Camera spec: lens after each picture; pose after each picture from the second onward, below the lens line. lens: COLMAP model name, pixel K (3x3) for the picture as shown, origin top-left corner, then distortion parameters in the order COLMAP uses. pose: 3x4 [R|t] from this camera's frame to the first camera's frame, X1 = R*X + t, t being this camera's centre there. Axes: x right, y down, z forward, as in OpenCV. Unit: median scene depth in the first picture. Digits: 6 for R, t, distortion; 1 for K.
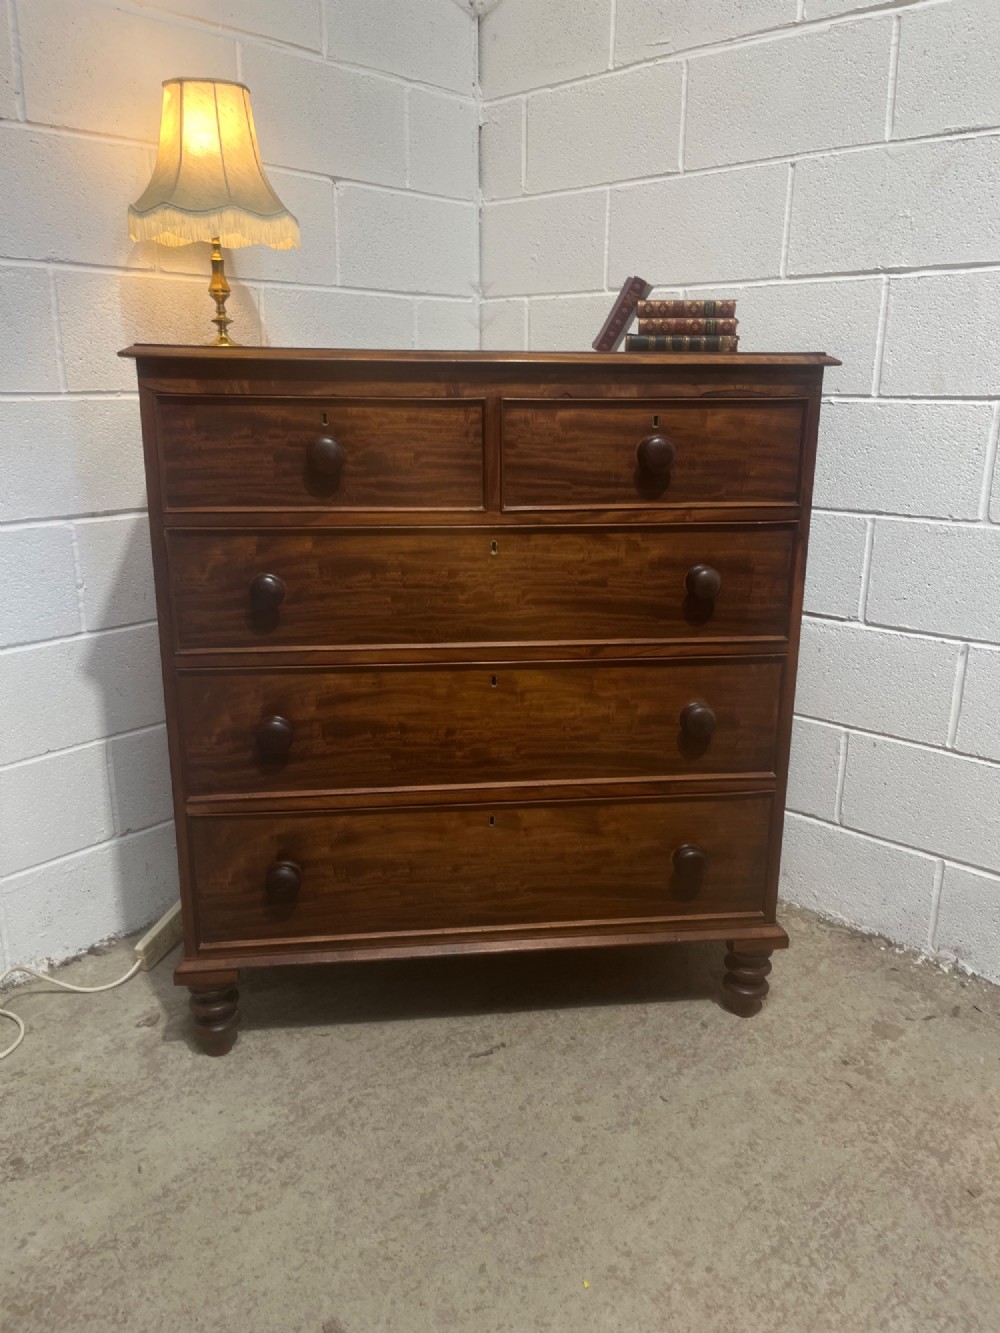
lens RADIAL K [[1006.6, 0, 500.4], [0, 1006.6, 666.1], [0, 0, 1]] dist [0.064512, -0.099267]
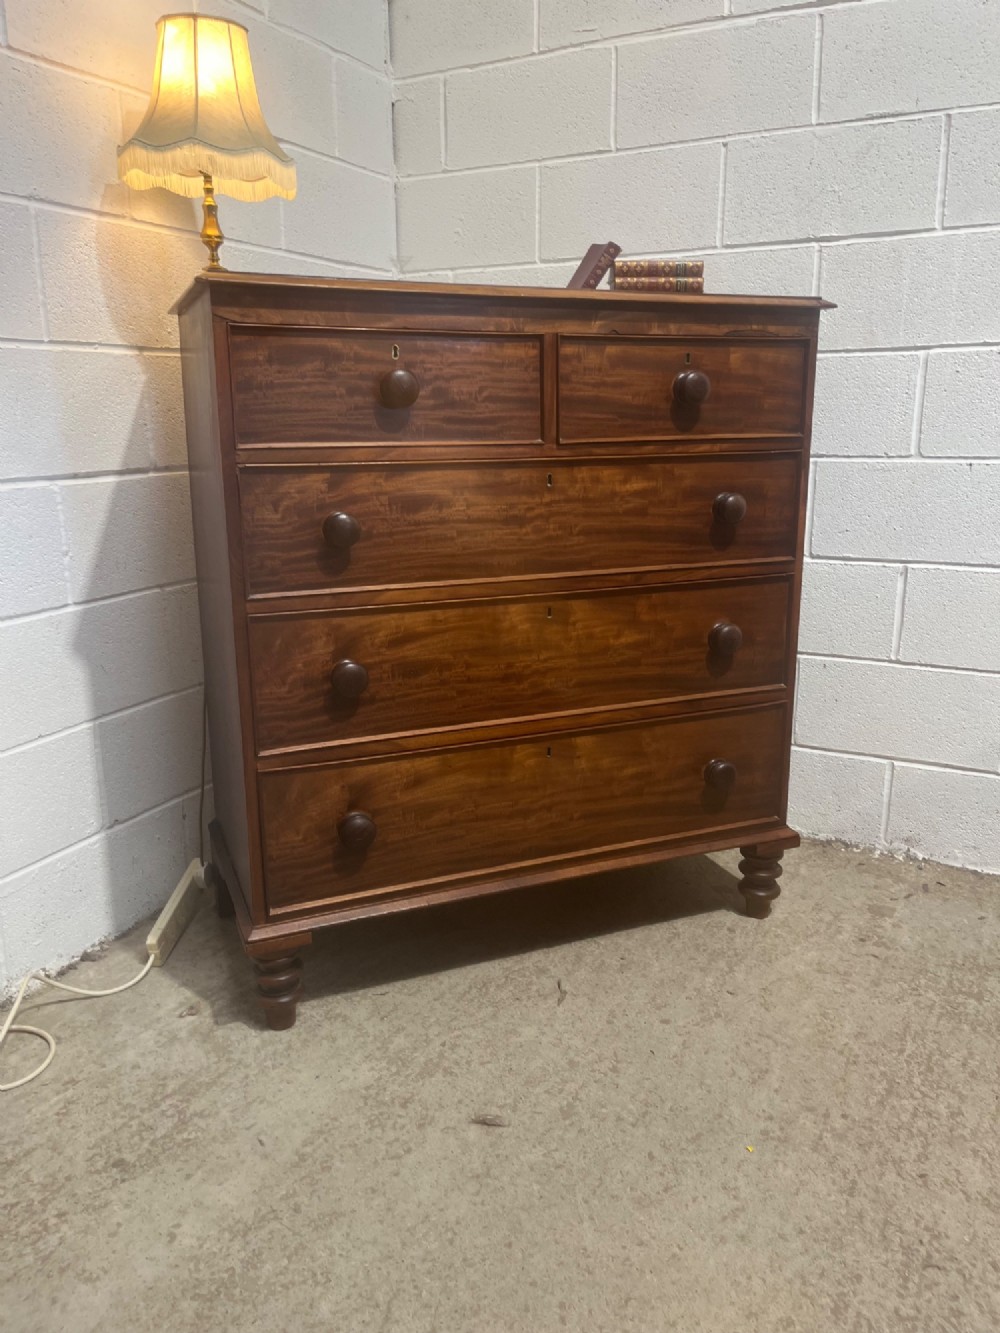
lens RADIAL K [[1006.6, 0, 500.0], [0, 1006.6, 661.3], [0, 0, 1]] dist [0.064512, -0.099267]
pose [[0.964777, -0.075361, 0.252042, -0.306555], [0.082969, 0.996358, -0.019679, 0.077934], [-0.249641, 0.039898, 0.967516, 0.015032]]
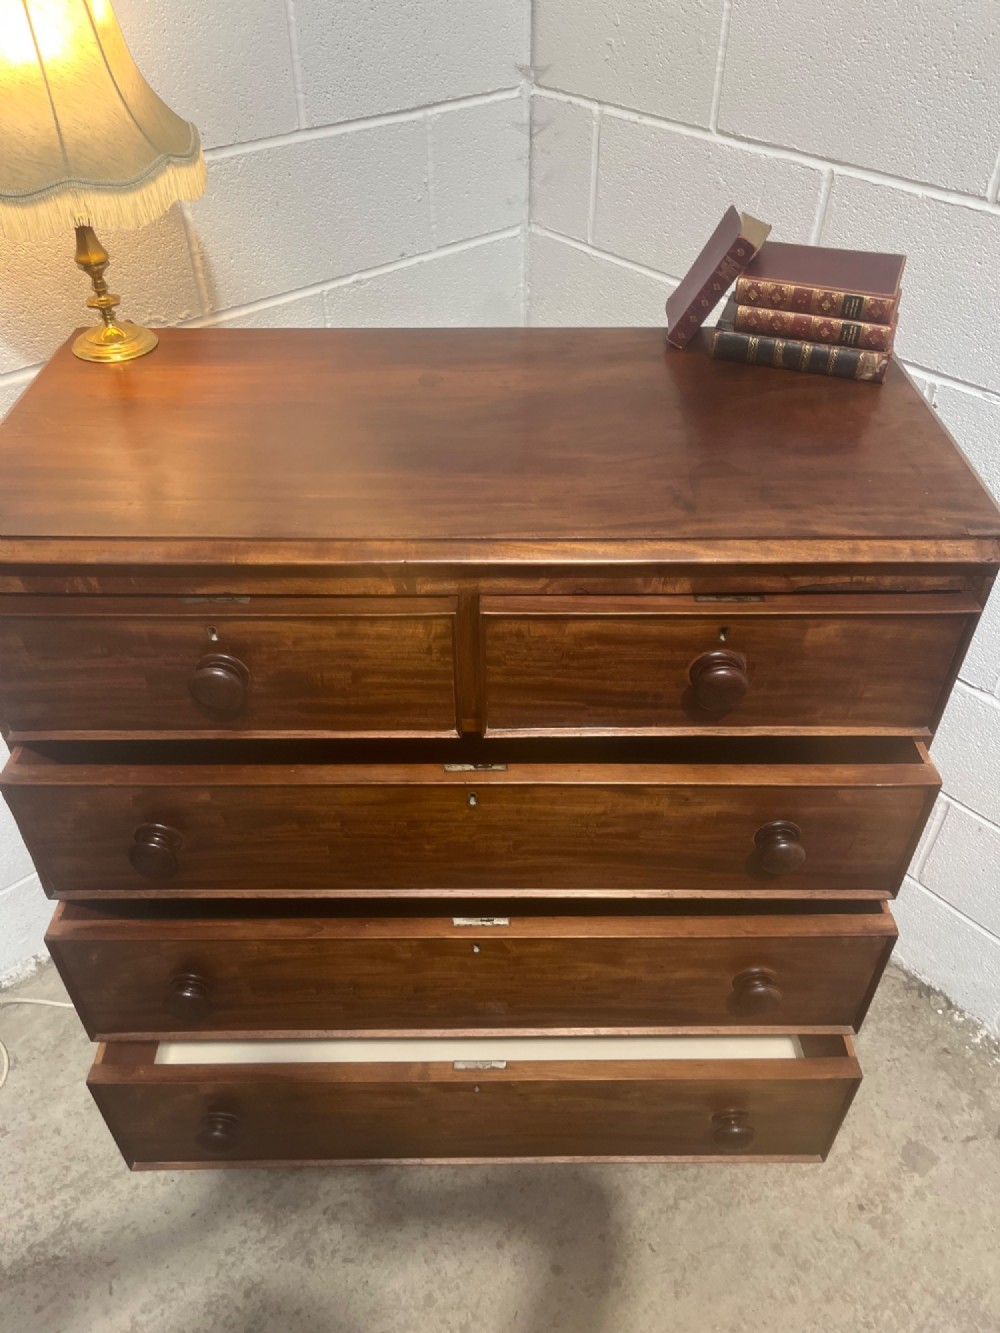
lens RADIAL K [[1006.6, 0, 501.2], [0, 1006.6, 658.7], [0, 0, 1]] dist [0.064512, -0.099267]
pose [[0.993779, 0.067308, -0.088734, 0.067351], [-0.024483, 0.909259, 0.415511, -0.442468], [0.108649, -0.410754, 0.905250, 0.348814]]
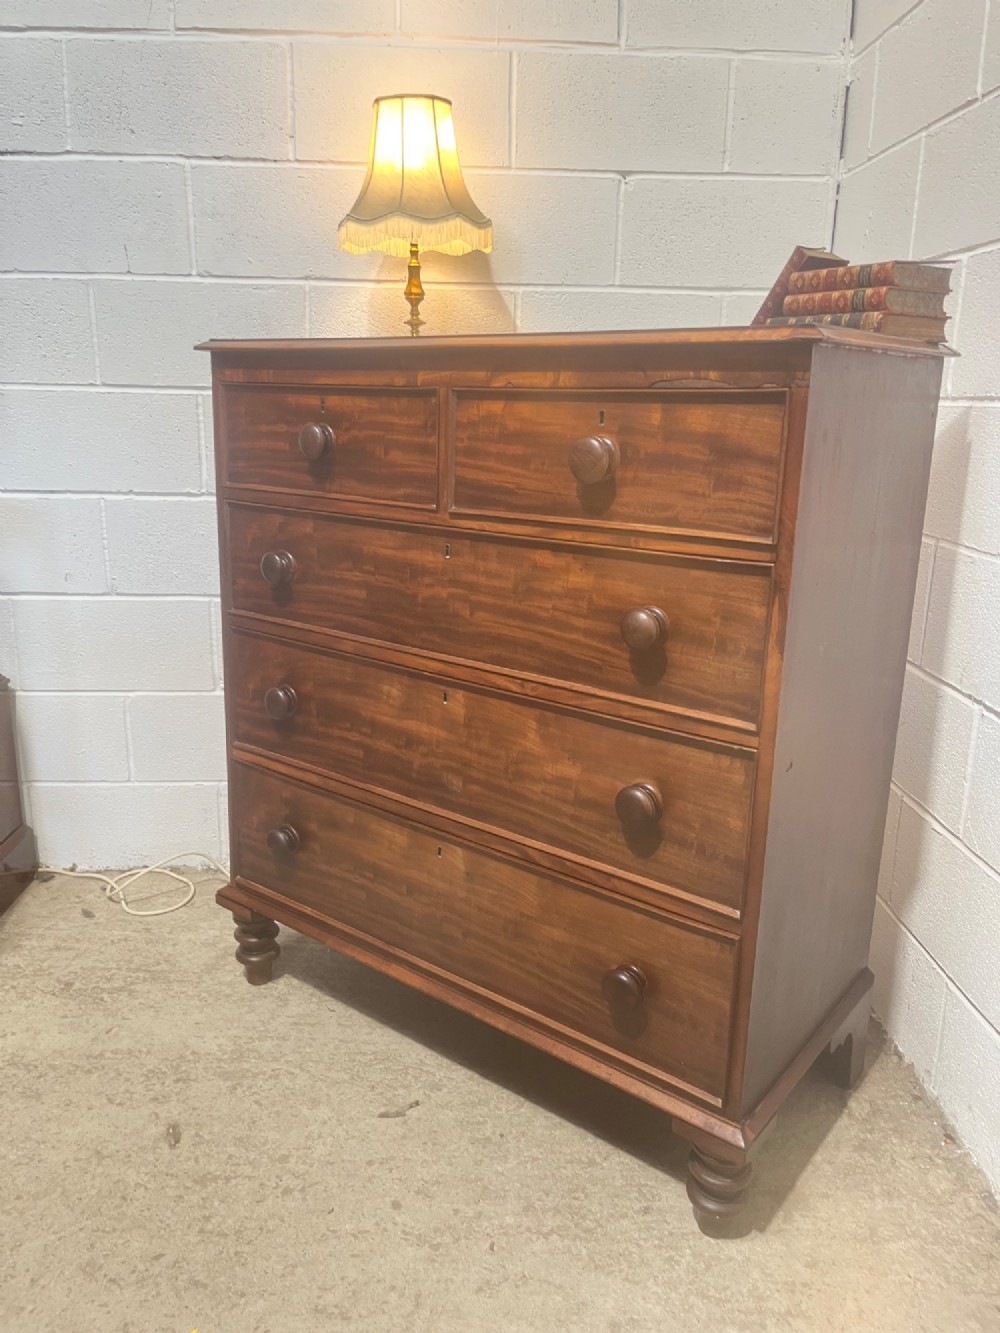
lens RADIAL K [[1006.6, 0, 493.2], [0, 1006.6, 657.7], [0, 0, 1]] dist [0.064512, -0.099267]
pose [[0.708862, 0.182651, -0.681288, 0.612347], [-0.208078, 0.977056, 0.045445, -0.068308], [0.673957, 0.109546, 0.730604, 0.345231]]
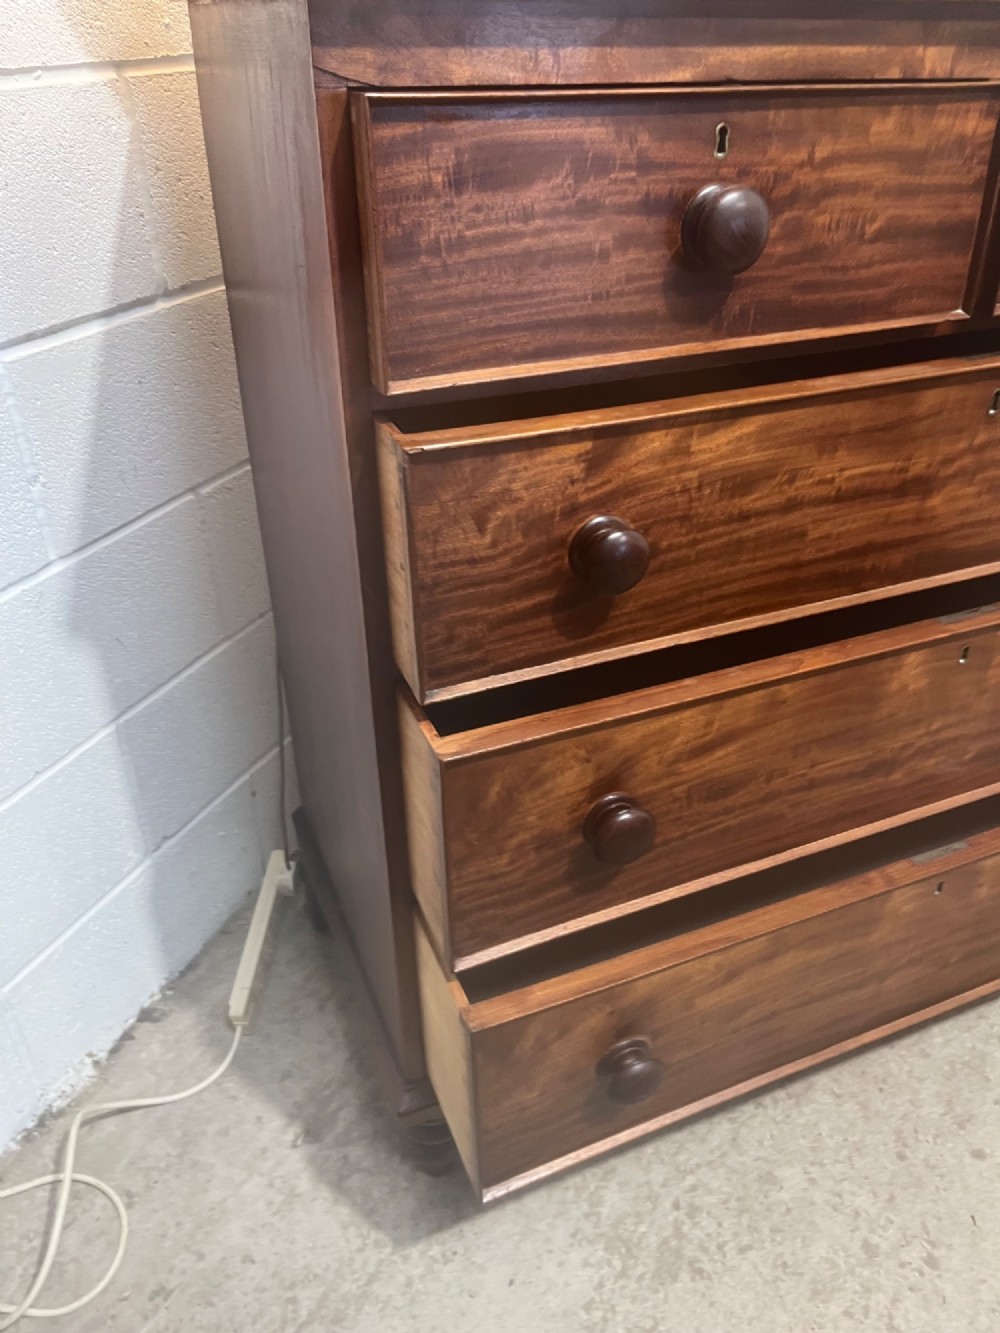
lens RADIAL K [[1006.6, 0, 506.4], [0, 1006.6, 664.9], [0, 0, 1]] dist [0.064512, -0.099267]
pose [[0.962366, -0.155388, 0.222951, -0.347872], [0.084161, 0.950482, 0.299165, -0.139939], [-0.258398, -0.269143, 0.927789, 0.468897]]
